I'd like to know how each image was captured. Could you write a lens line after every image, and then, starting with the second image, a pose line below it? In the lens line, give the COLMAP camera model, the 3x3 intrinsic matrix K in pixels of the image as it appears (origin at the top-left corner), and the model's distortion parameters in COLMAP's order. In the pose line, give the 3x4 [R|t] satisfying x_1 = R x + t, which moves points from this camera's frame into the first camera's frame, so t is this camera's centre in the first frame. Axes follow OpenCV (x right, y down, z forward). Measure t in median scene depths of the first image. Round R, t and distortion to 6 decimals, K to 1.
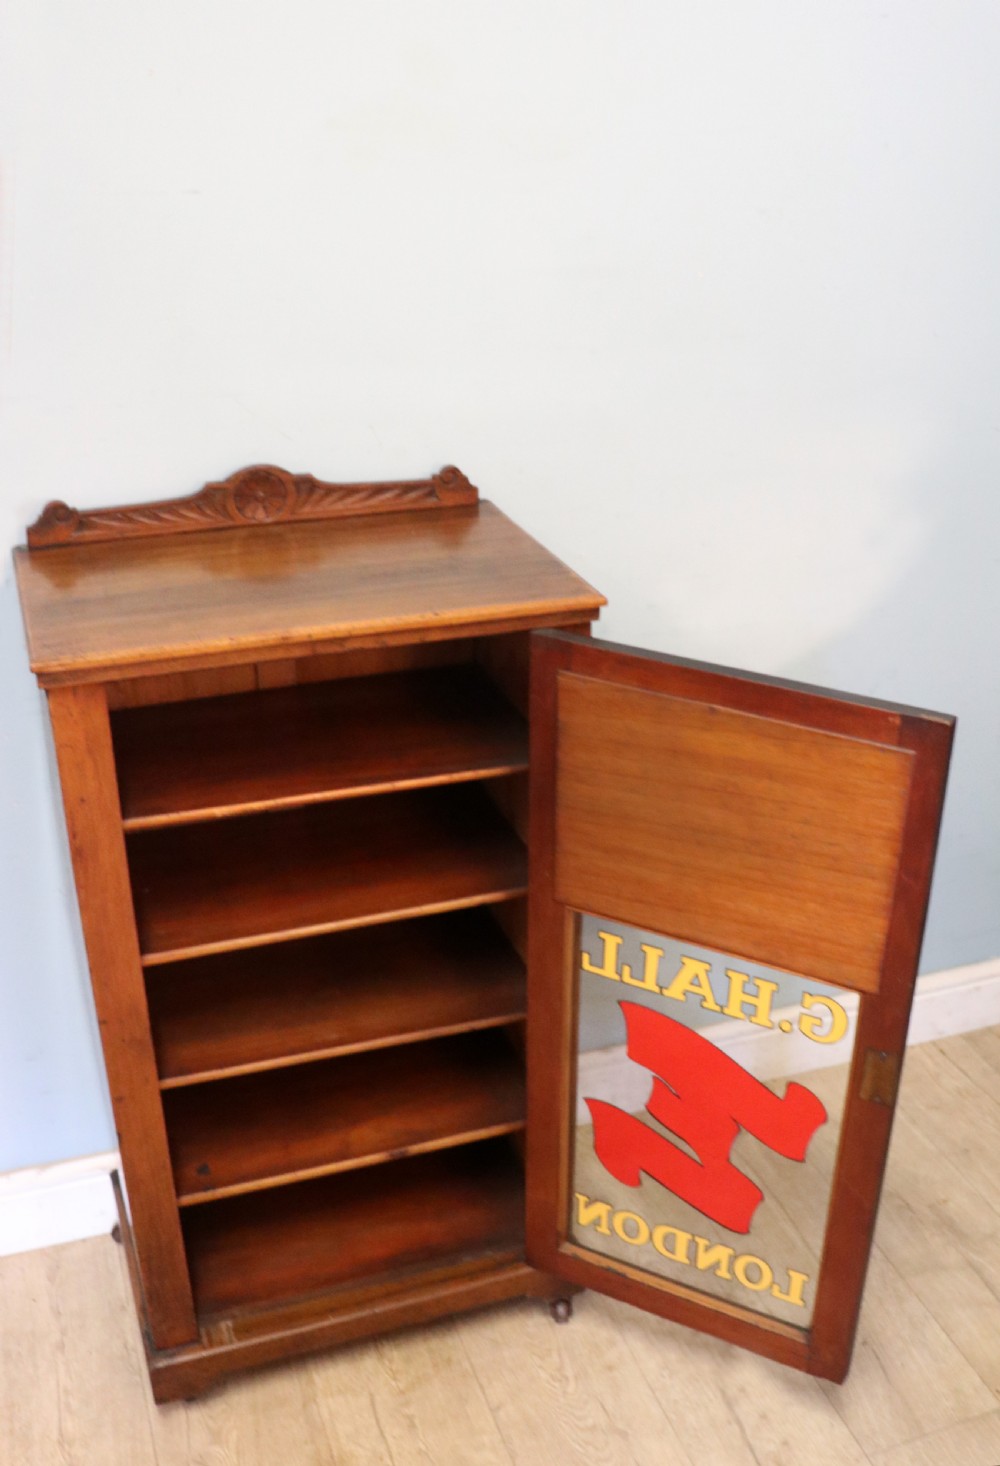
lens RADIAL K [[1528.1, 0, 592.1], [0, 1528.1, 828.0], [0, 0, 1]] dist [-0.126362, 0.000000]
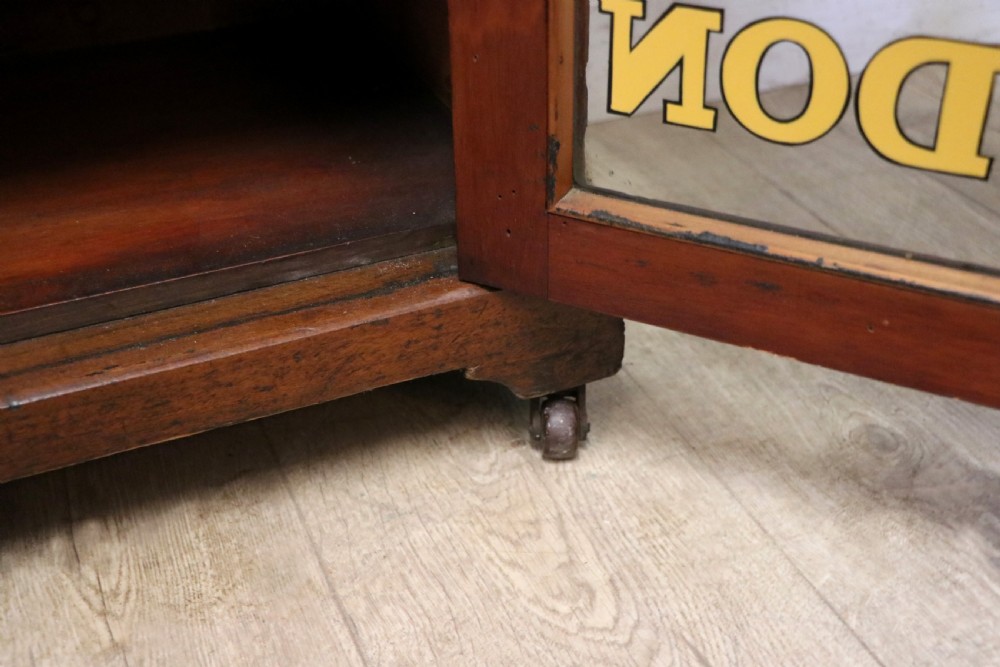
lens RADIAL K [[1313.8, 0, 503.1], [0, 1313.8, 360.4], [0, 0, 1]] dist [0.008497, 0.000000]
pose [[0.998907, -0.044022, -0.015688, -0.032124], [0.045275, 0.994788, 0.091364, 0.303277], [0.011584, -0.091975, 0.995694, 0.743913]]
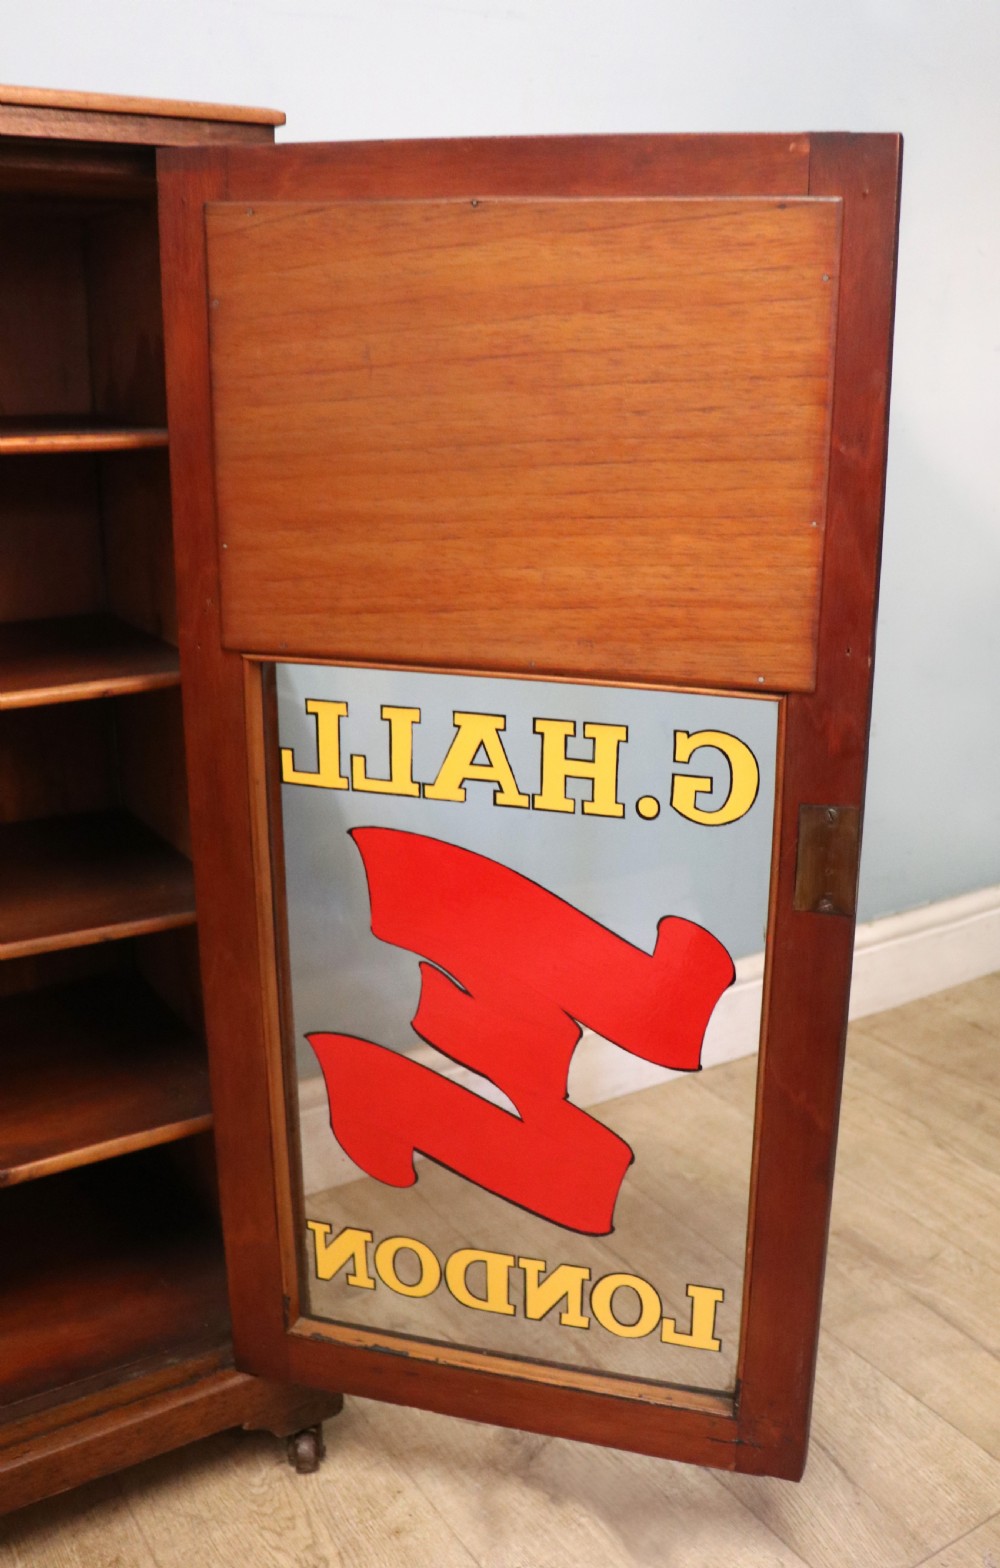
lens RADIAL K [[1447.0, 0, 593.8], [0, 1447.0, 802.0], [0, 0, 1]] dist [-0.109713, 0.000000]
pose [[0.976634, -0.075633, 0.201163, -0.001664], [0.112666, 0.977276, -0.179549, 0.201605], [-0.183012, 0.198017, 0.962962, 0.431802]]
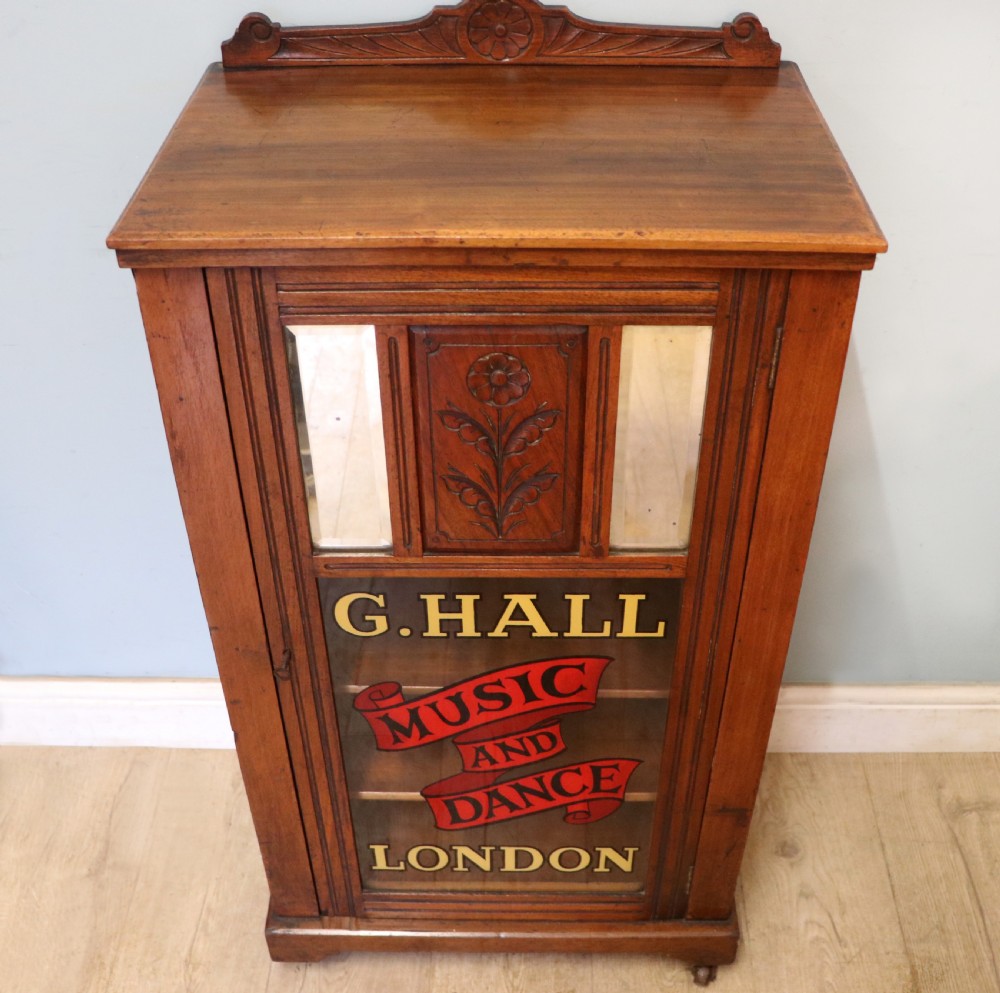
lens RADIAL K [[1253.5, 0, 500.6], [0, 1253.5, 540.4], [0, 0, 1]] dist [-0.135803, 0.000000]
pose [[0.920154, 0.228115, -0.318246, 0.050034], [-0.156364, 0.959223, 0.235460, -0.107472], [0.358981, -0.166897, 0.918302, 0.338242]]
